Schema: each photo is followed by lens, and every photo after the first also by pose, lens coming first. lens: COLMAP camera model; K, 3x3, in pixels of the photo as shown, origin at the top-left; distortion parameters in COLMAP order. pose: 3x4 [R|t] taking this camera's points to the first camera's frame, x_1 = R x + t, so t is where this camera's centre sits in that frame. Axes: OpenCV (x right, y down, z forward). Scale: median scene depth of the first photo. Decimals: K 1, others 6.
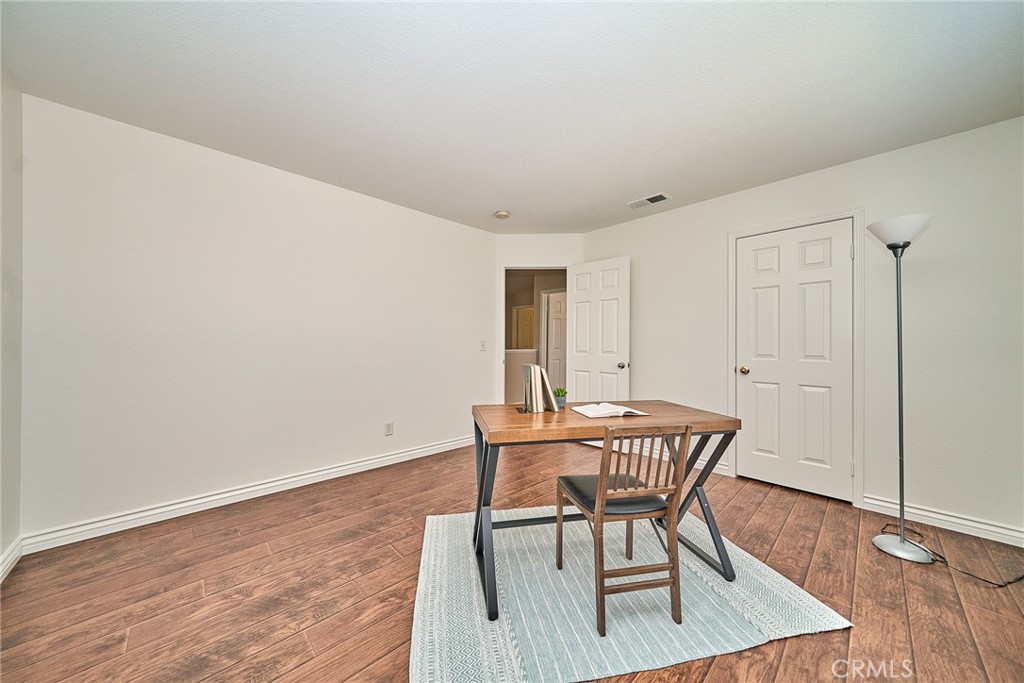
lens RADIAL K [[348.5, 0, 509.6], [0, 348.5, 343.4], [0, 0, 1]] dist [-0.000486, -0.000207]
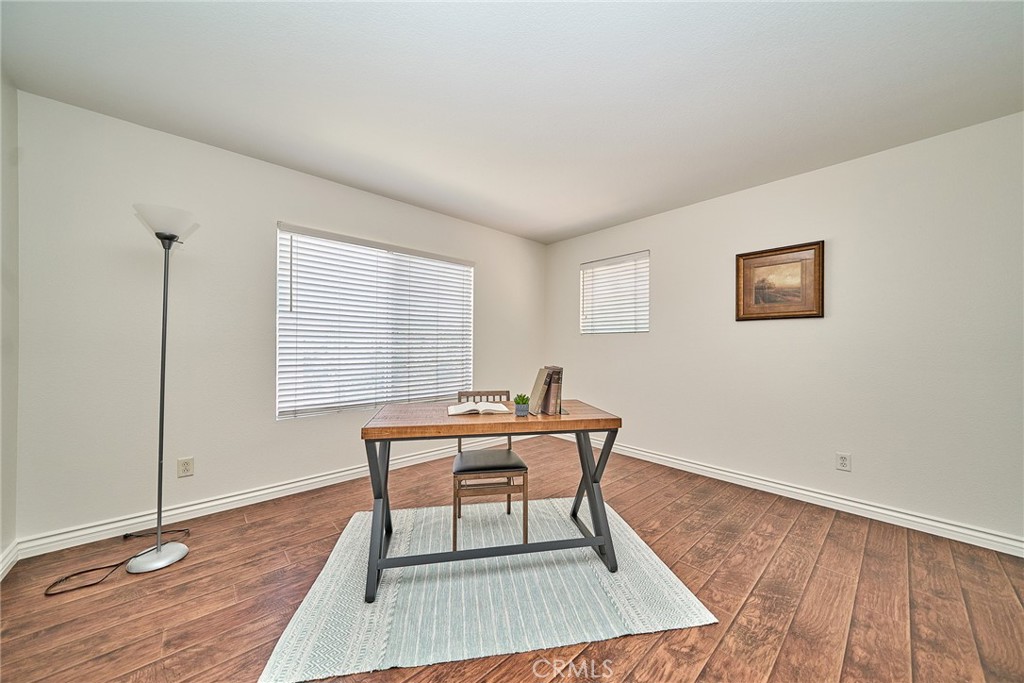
lens RADIAL K [[355.3, 0, 515.9], [0, 355.3, 327.8], [0, 0, 1]] dist [0.000456, -0.000078]
pose [[-0.999829, -0.012280, 0.013849, 0.142186], [-0.013022, 0.998413, -0.054796, 0.005064], [-0.013154, -0.054967, -0.998402, 1.864826]]
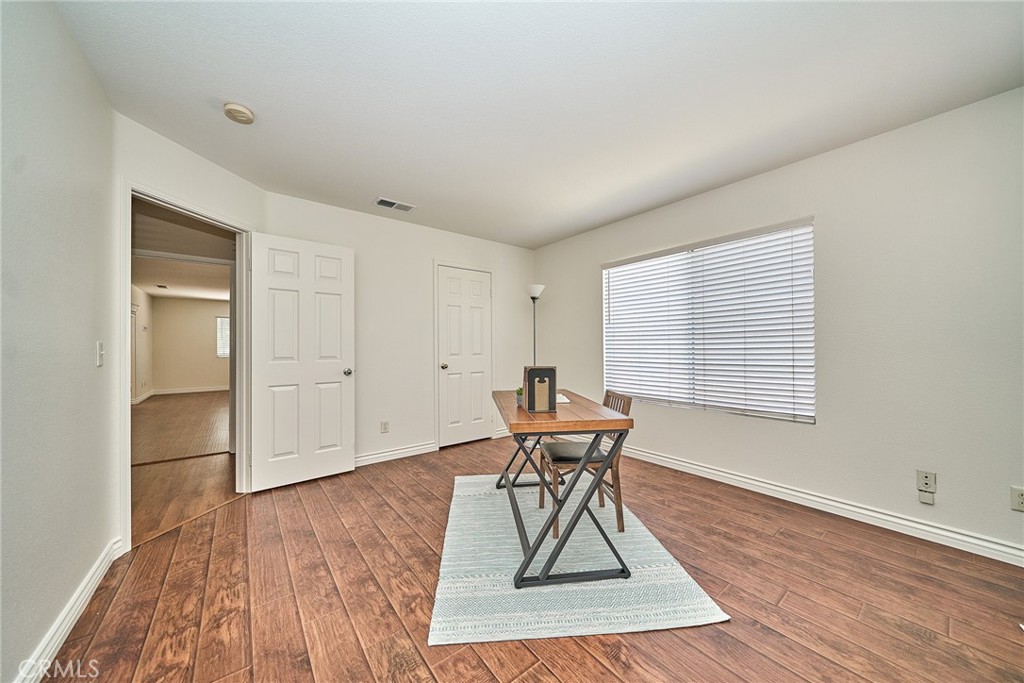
lens RADIAL K [[348.5, 0, 509.6], [0, 348.5, 343.4], [0, 0, 1]] dist [-0.000486, -0.000207]
pose [[0.096235, 0.000541, 0.995359, -0.899621], [0.000279, 1.000000, -0.000571, -0.013193], [-0.995359, 0.000333, 0.096234, 0.896413]]
